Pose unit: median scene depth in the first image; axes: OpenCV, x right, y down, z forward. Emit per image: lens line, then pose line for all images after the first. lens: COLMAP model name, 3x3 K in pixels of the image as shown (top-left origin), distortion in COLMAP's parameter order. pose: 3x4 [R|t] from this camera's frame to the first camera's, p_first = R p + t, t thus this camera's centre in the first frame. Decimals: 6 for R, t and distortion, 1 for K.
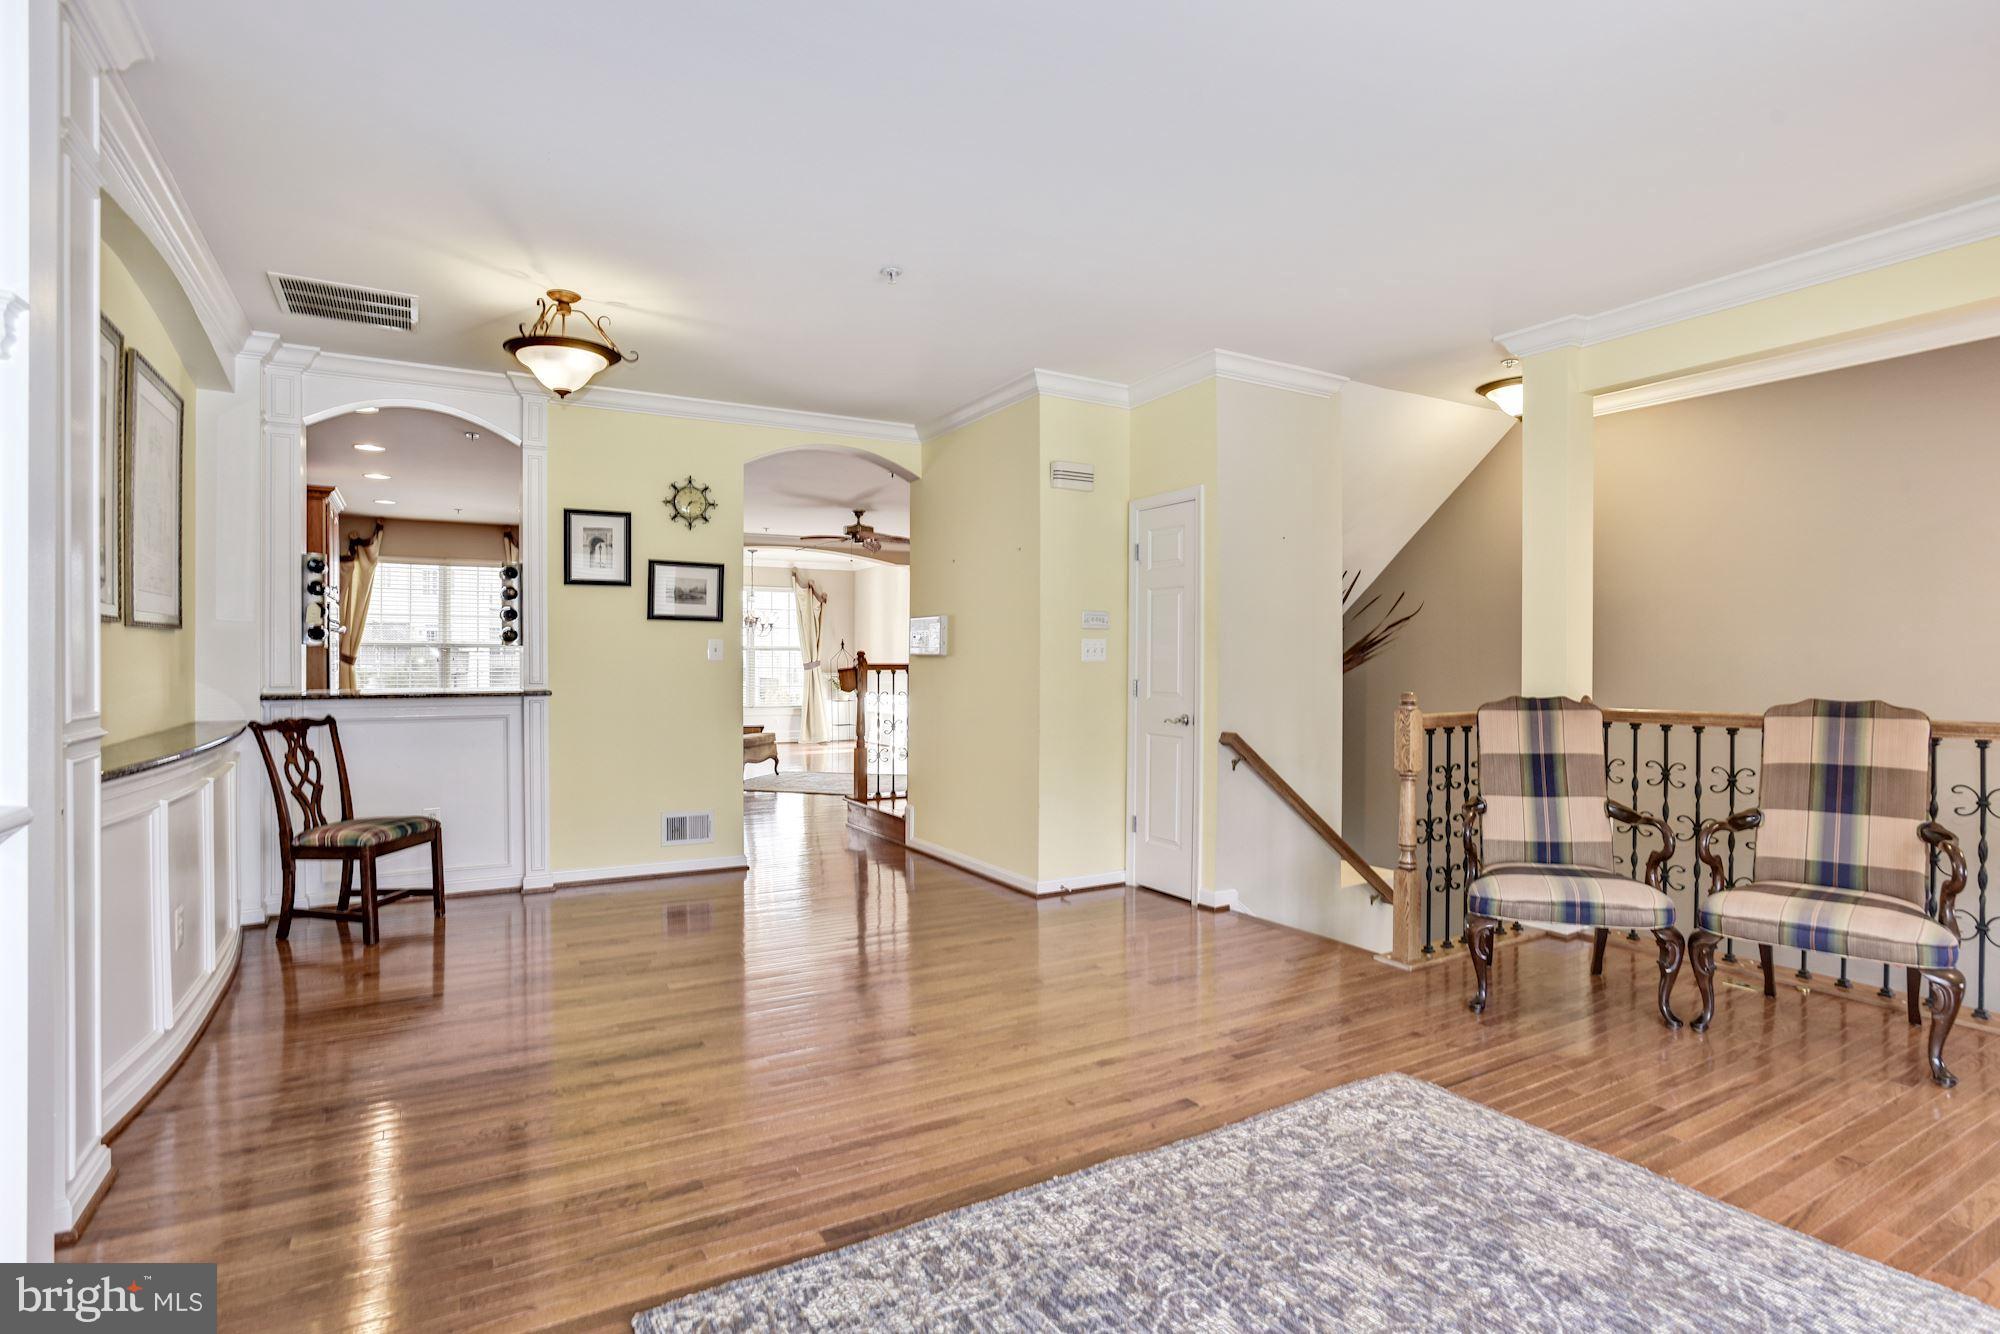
lens RADIAL K [[922.5, 0, 890.6], [0, 922.5, 656.1], [0, 0, 1]] dist [-0.040182, 0.010558]
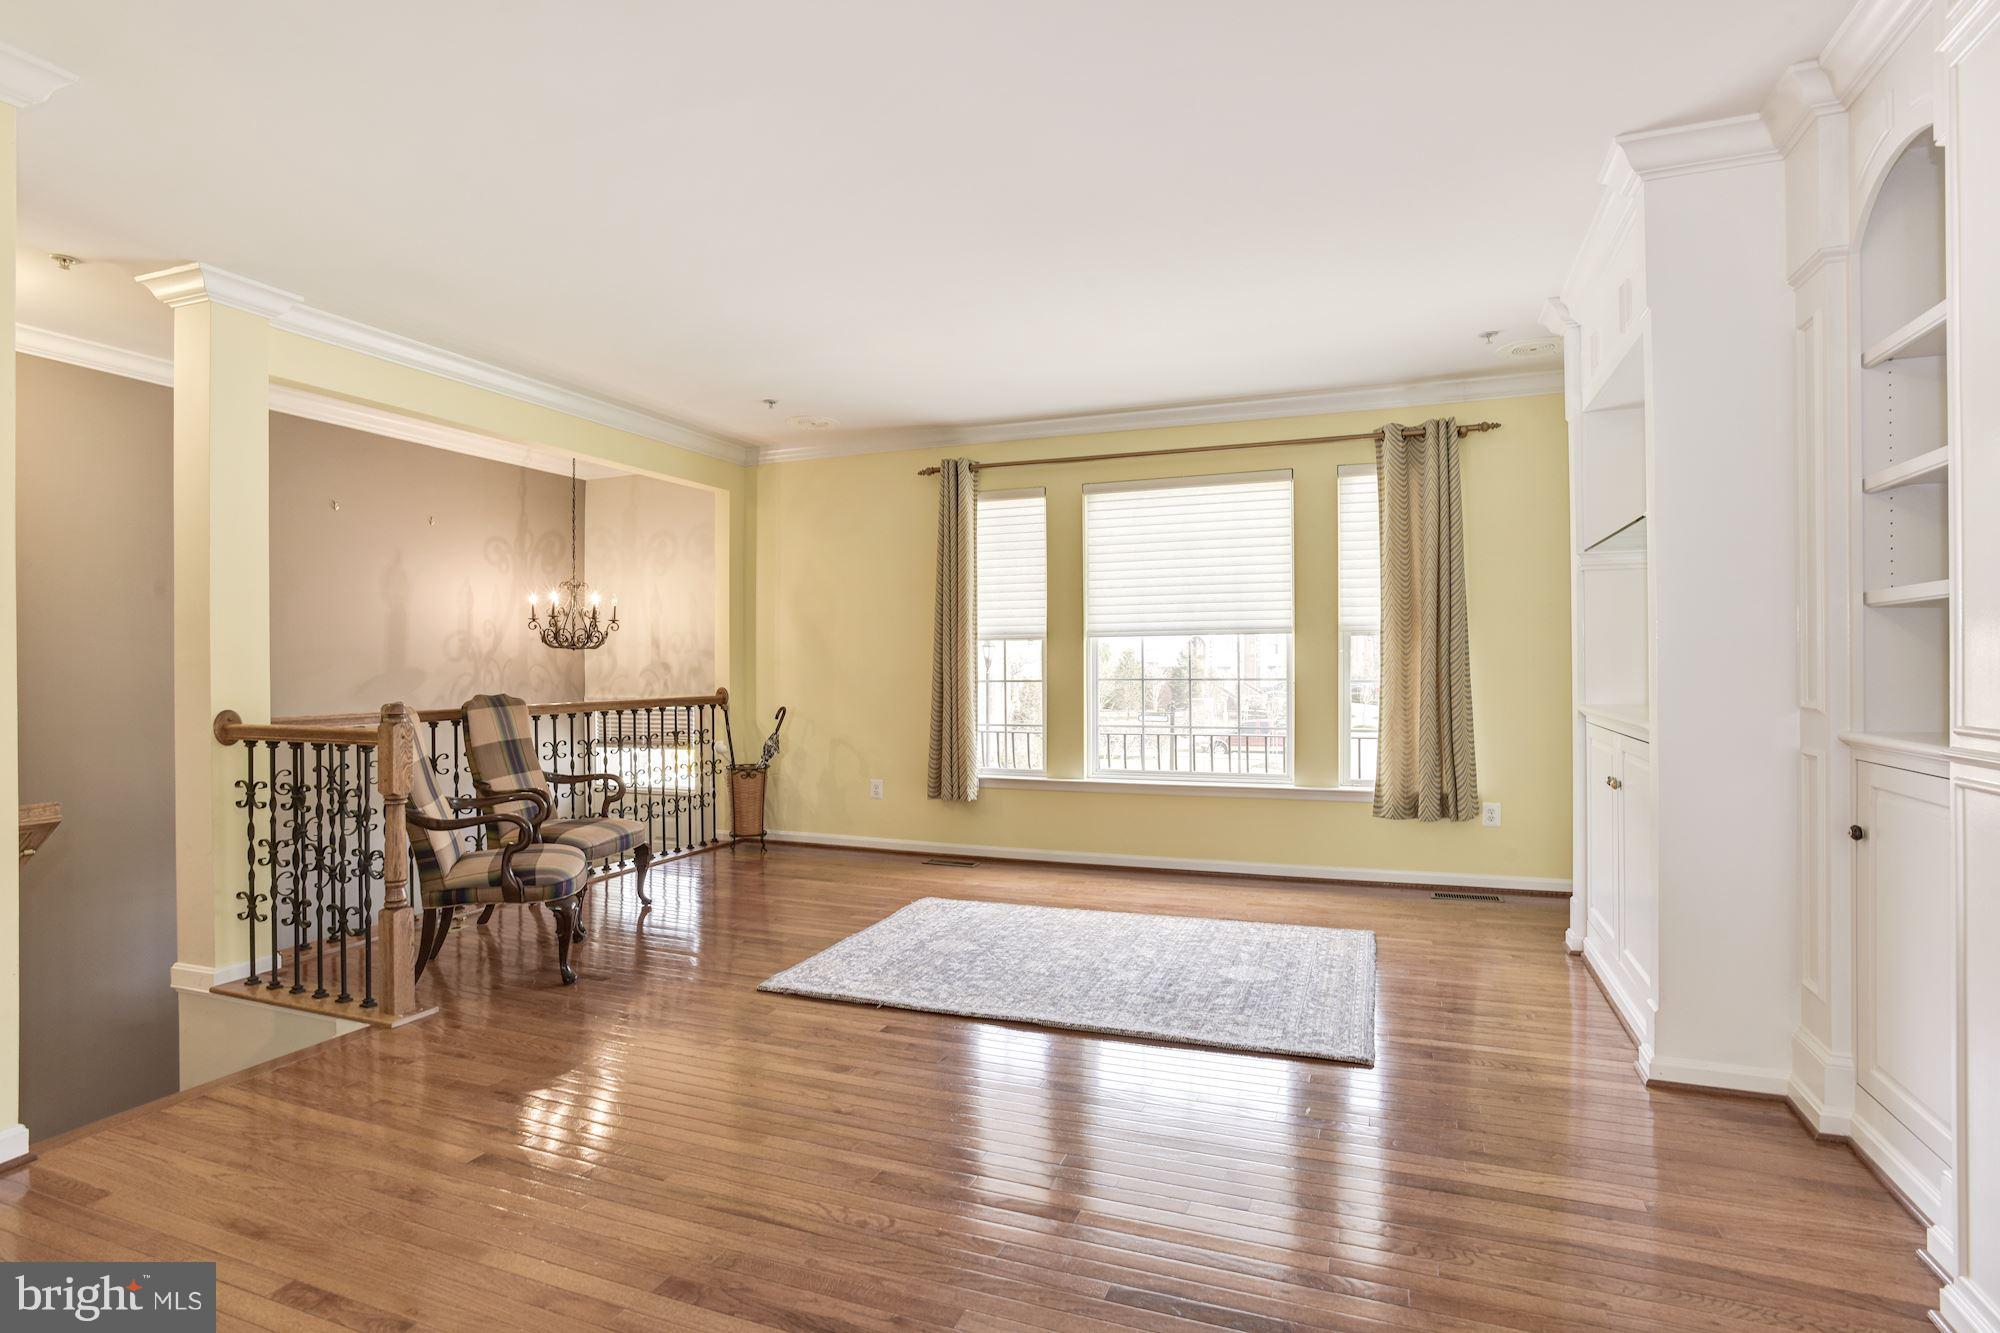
lens RADIAL K [[1050.5, 0, 999.0], [0, 1050.5, 652.6], [0, 0, 1]] dist [-0.059789, 0.034464]
pose [[-0.687364, 0.012609, 0.726204, -1.012791], [-0.005162, 0.999739, -0.022244, 0.022778], [-0.726295, -0.019038, -0.687120, 2.374072]]
